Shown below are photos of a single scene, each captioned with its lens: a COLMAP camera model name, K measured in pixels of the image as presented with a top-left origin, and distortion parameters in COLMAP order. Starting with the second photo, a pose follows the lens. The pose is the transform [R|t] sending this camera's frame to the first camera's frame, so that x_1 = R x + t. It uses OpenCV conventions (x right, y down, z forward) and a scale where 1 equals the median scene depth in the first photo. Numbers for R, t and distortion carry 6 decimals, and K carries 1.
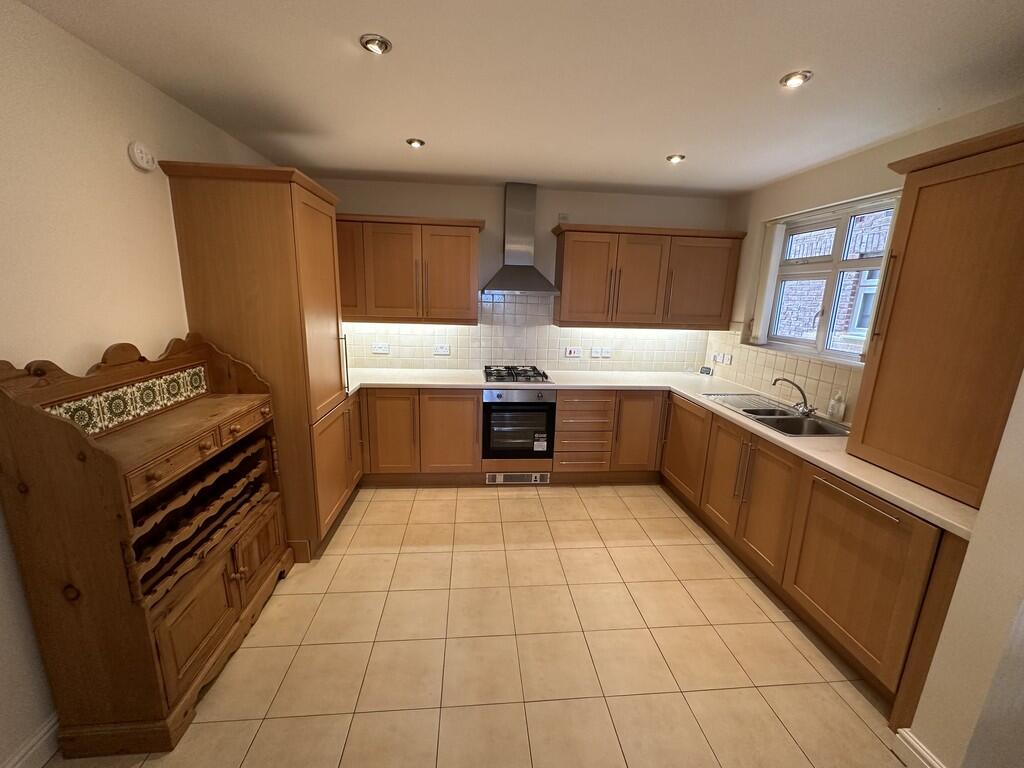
lens RADIAL K [[406.8, 0, 512.0], [0, 406.8, 384.0], [0, 0, 1]] dist [-0.001738, -0.000105]
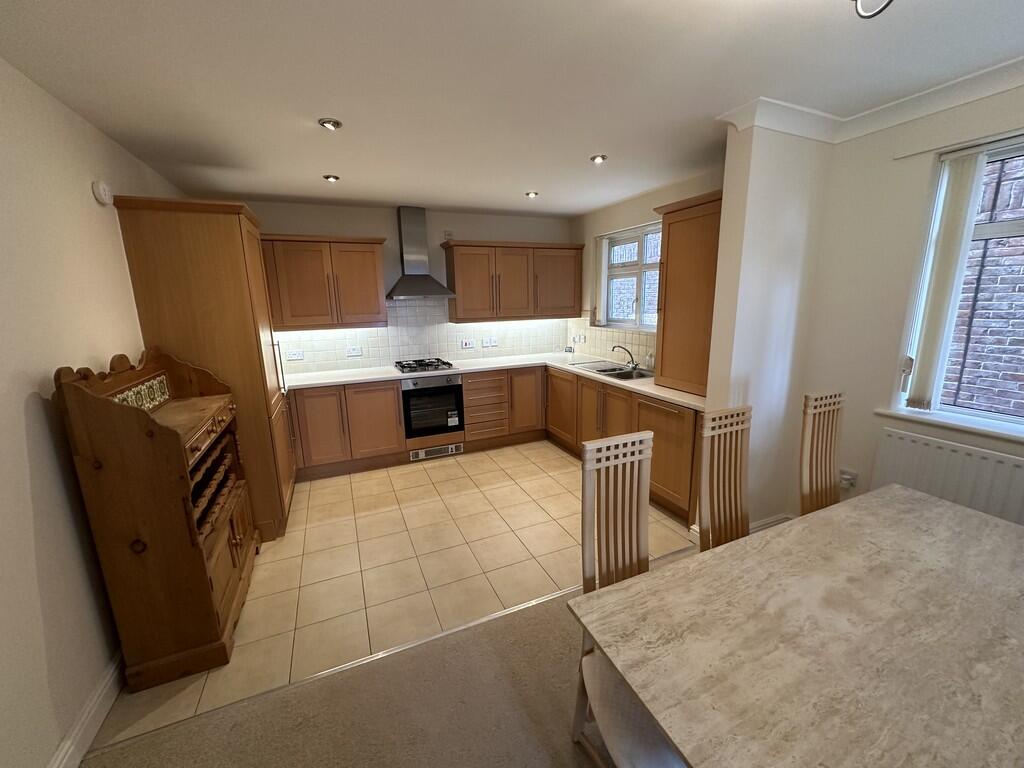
lens RADIAL K [[406.8, 0, 512.0], [0, 406.8, 384.0], [0, 0, 1]] dist [-0.001738, -0.000105]
pose [[0.947379, -0.114590, 0.298902, -0.120276], [0.117649, 0.993025, 0.007804, 0.054650], [-0.297711, 0.027772, 0.954252, -0.228901]]
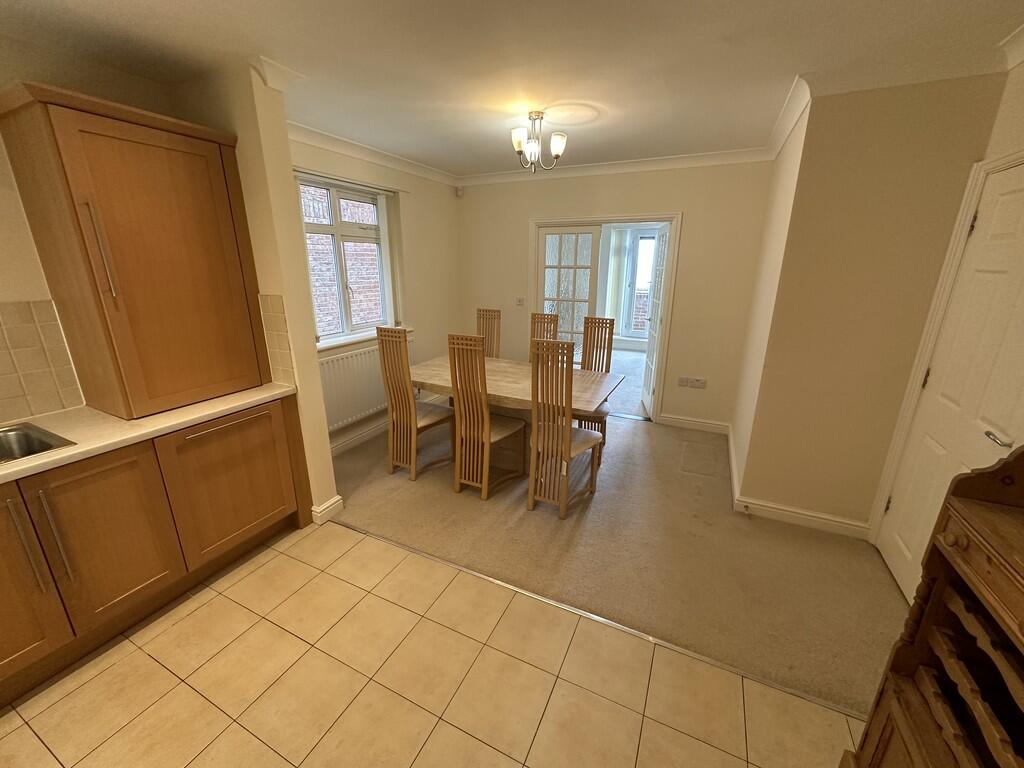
lens RADIAL K [[406.8, 0, 512.0], [0, 406.8, 384.0], [0, 0, 1]] dist [-0.001738, -0.000105]
pose [[-0.857743, -0.176962, 0.482662, -0.218421], [0.082480, 0.879350, 0.468979, -0.164097], [-0.507420, 0.442073, -0.739660, 0.742875]]
